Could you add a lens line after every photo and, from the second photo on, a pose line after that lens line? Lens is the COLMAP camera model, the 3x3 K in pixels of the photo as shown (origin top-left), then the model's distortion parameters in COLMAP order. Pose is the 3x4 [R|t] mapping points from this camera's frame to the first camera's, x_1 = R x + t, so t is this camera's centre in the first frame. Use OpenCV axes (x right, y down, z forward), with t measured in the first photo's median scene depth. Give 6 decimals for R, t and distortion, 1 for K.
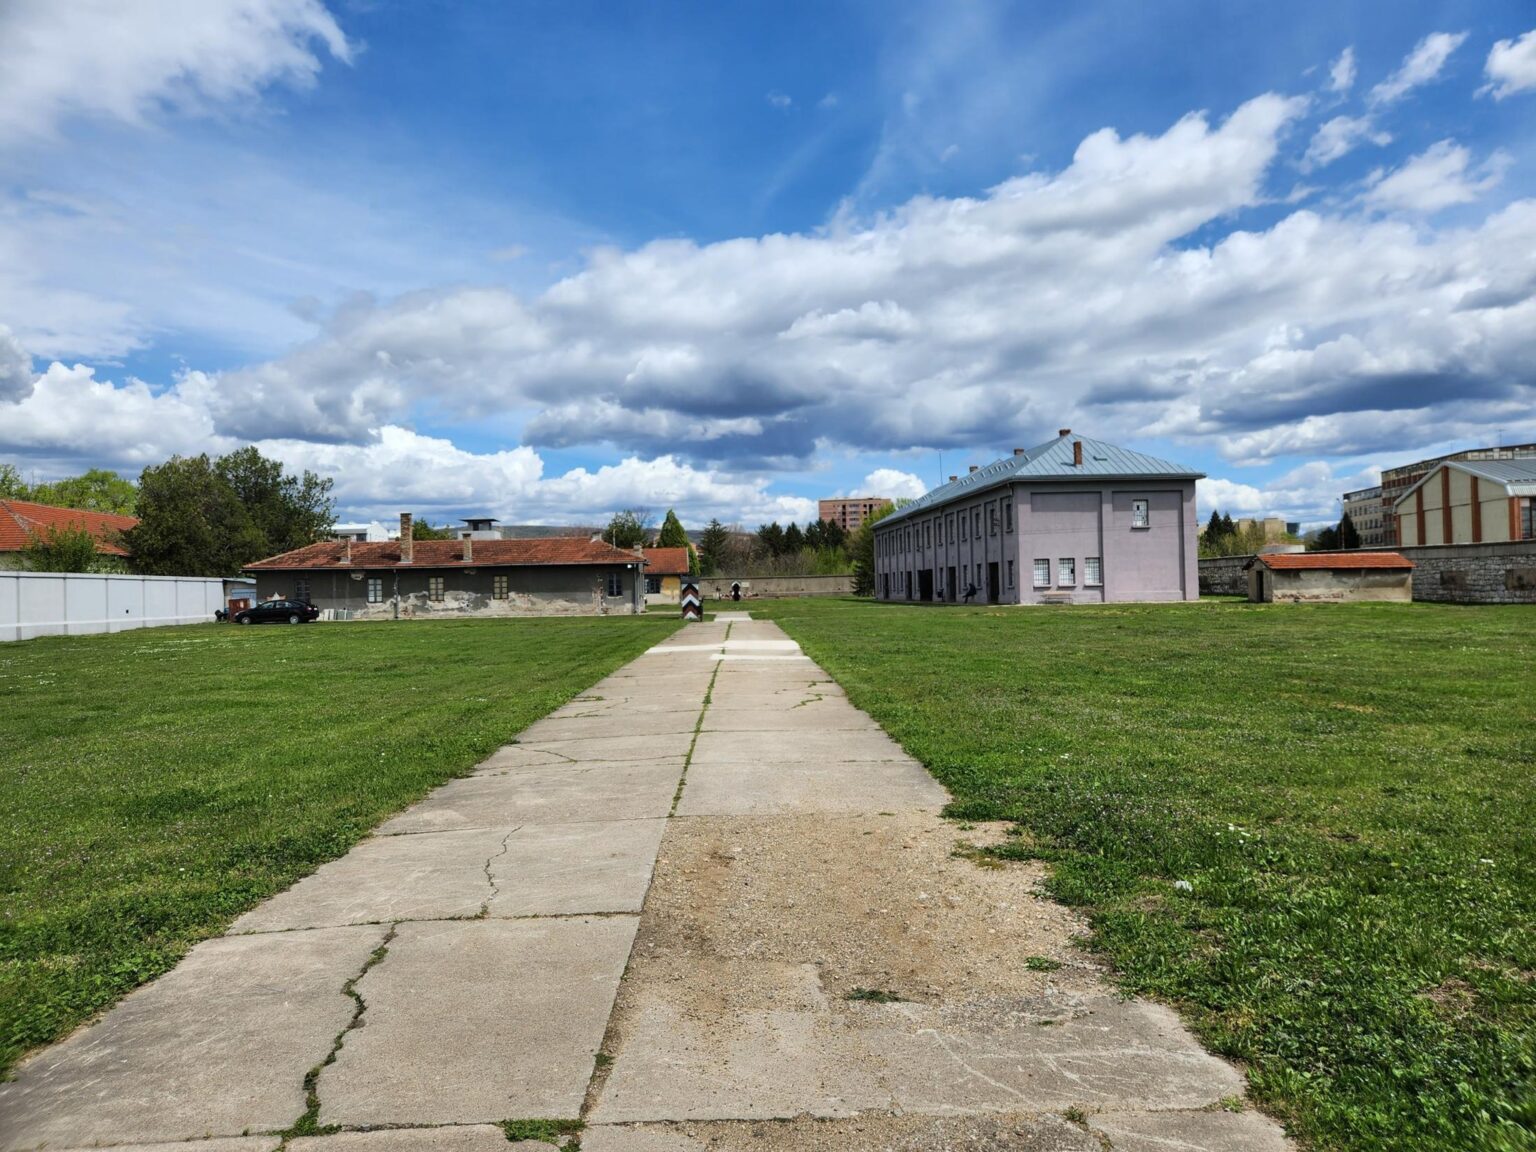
lens RADIAL K [[1122.5, 0, 768.0], [0, 1122.5, 576.0], [0, 0, 1]] dist [0.070893, -0.000091]
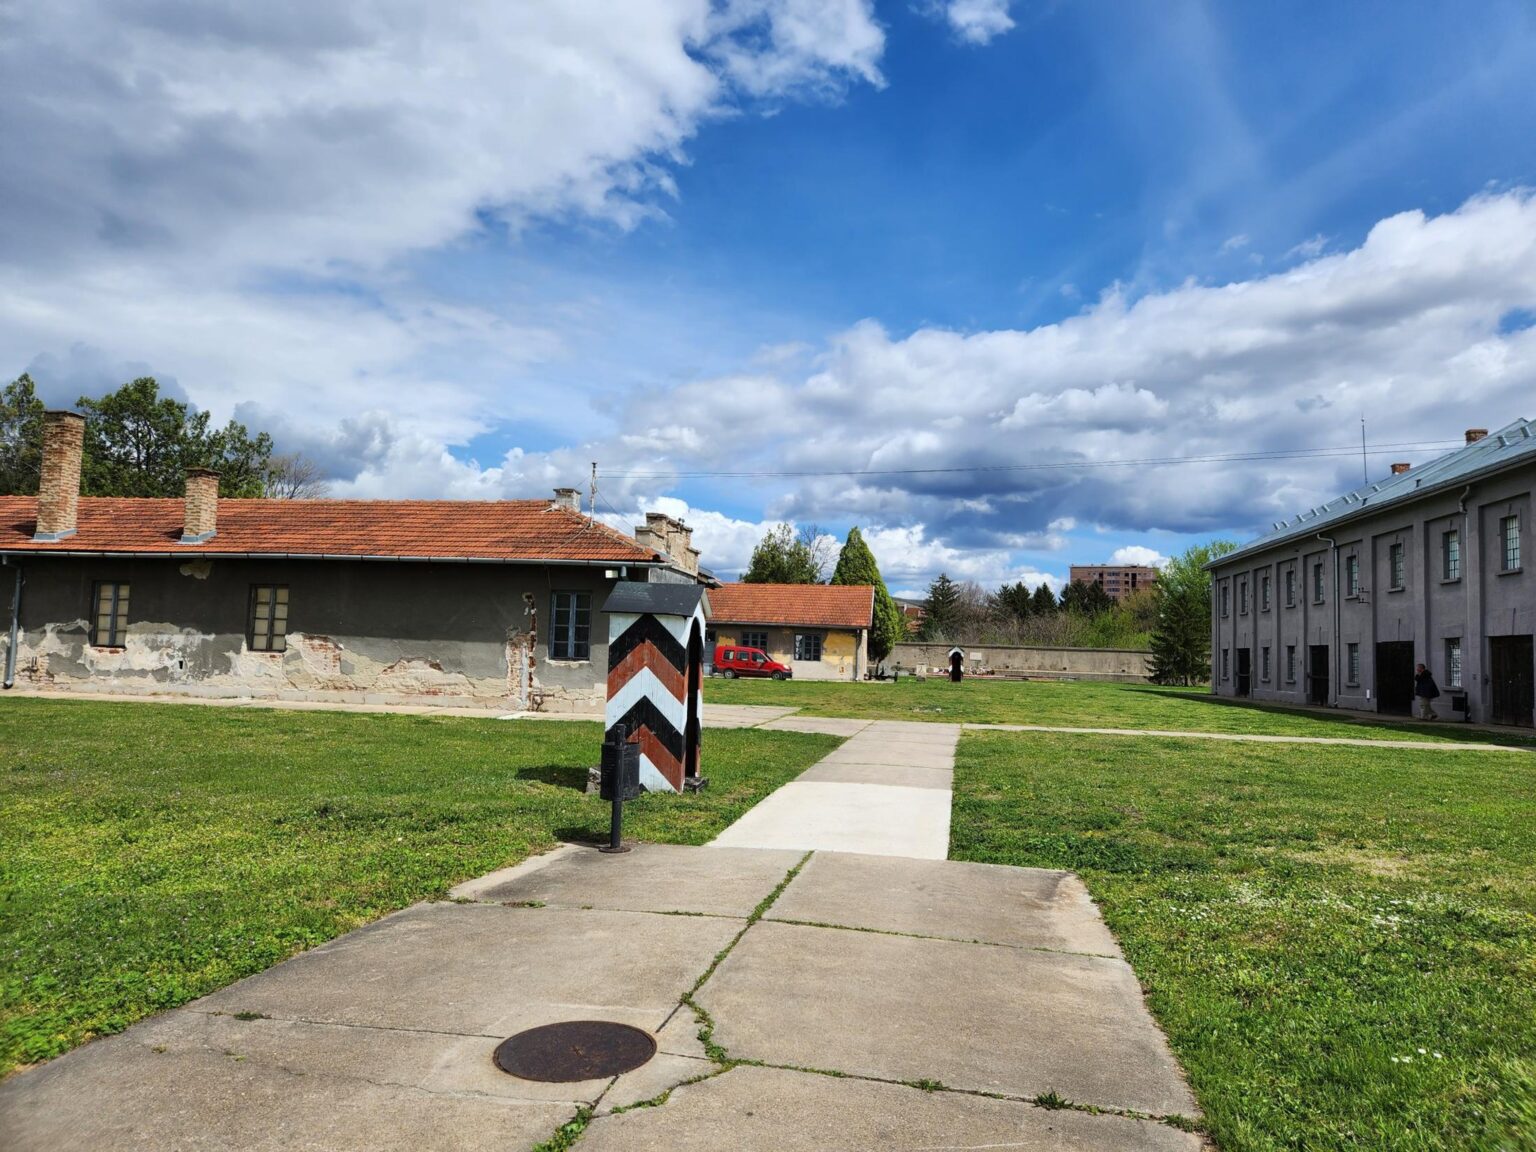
lens RADIAL K [[1122.5, 0, 768.0], [0, 1122.5, 576.0], [0, 0, 1]] dist [0.070893, -0.000091]
pose [[0.976866, 0.039903, -0.210098, -0.004307], [-0.052606, 0.997087, -0.055225, 0.007082], [0.207282, 0.065000, 0.976119, 0.585109]]
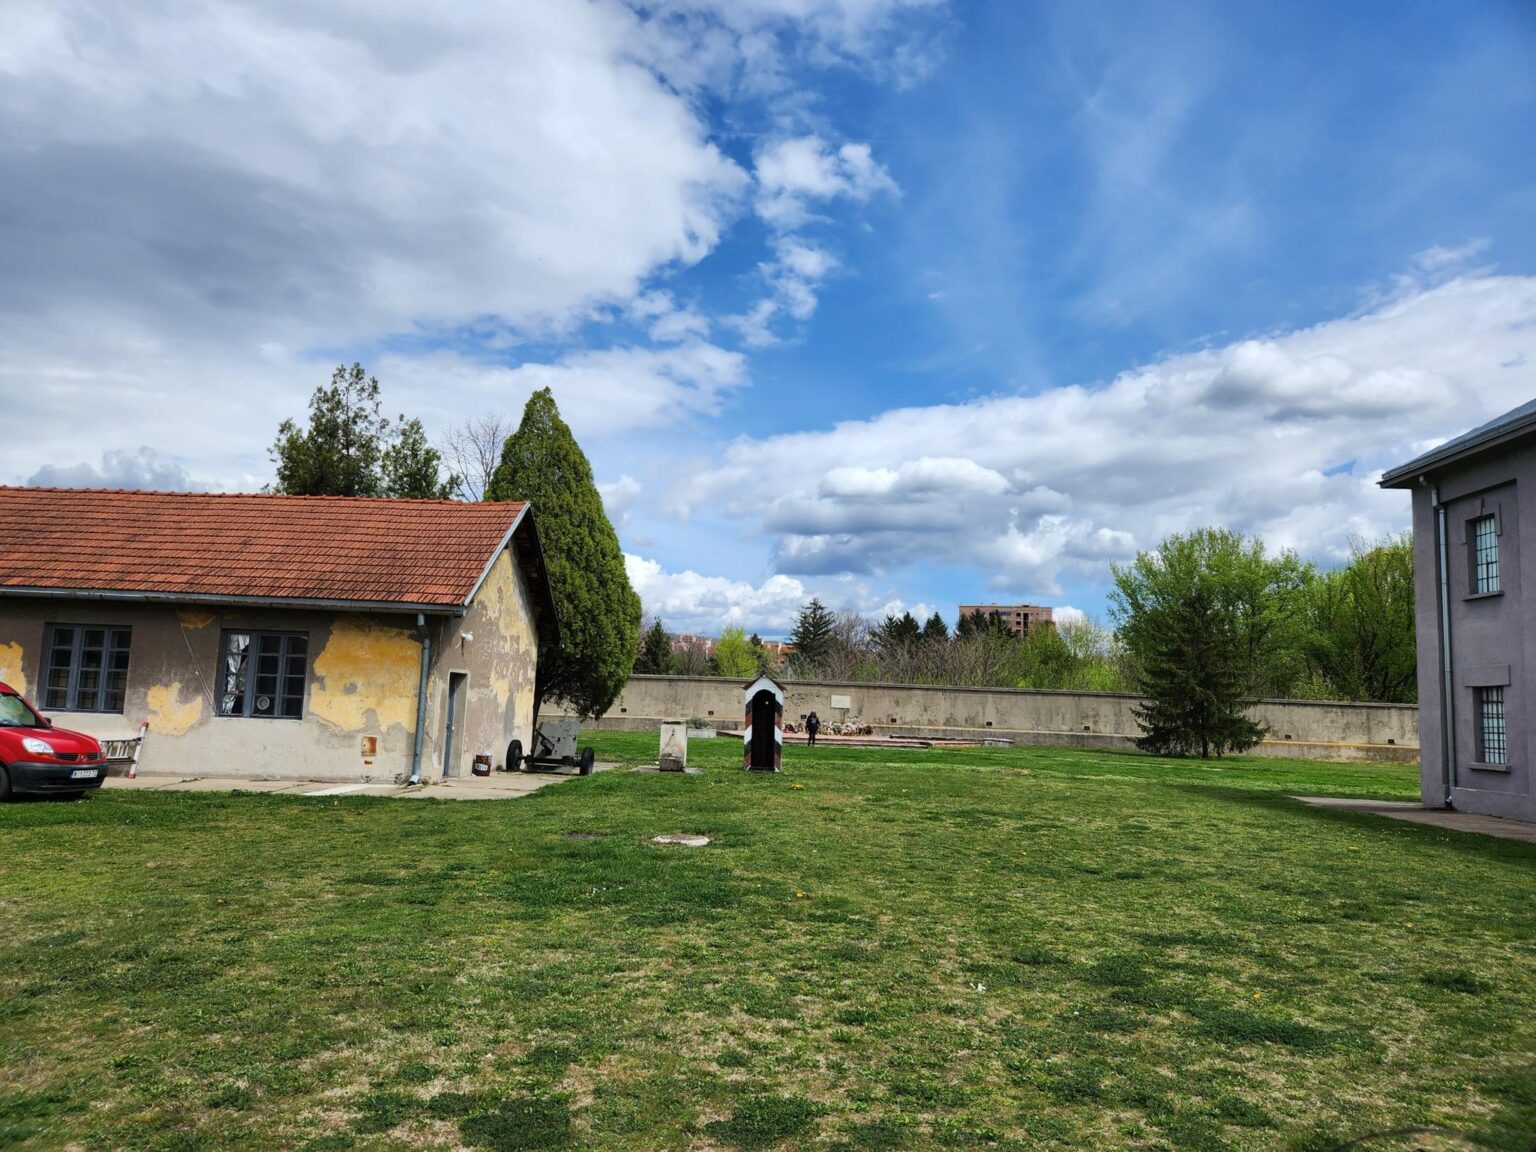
lens RADIAL K [[1122.5, 0, 768.0], [0, 1122.5, 576.0], [0, 0, 1]] dist [0.070893, -0.000091]
pose [[0.992361, 0.046722, -0.114174, -0.005420], [-0.058295, 0.993256, -0.100223, 0.009388], [0.108722, 0.106113, 0.988392, 1.128204]]
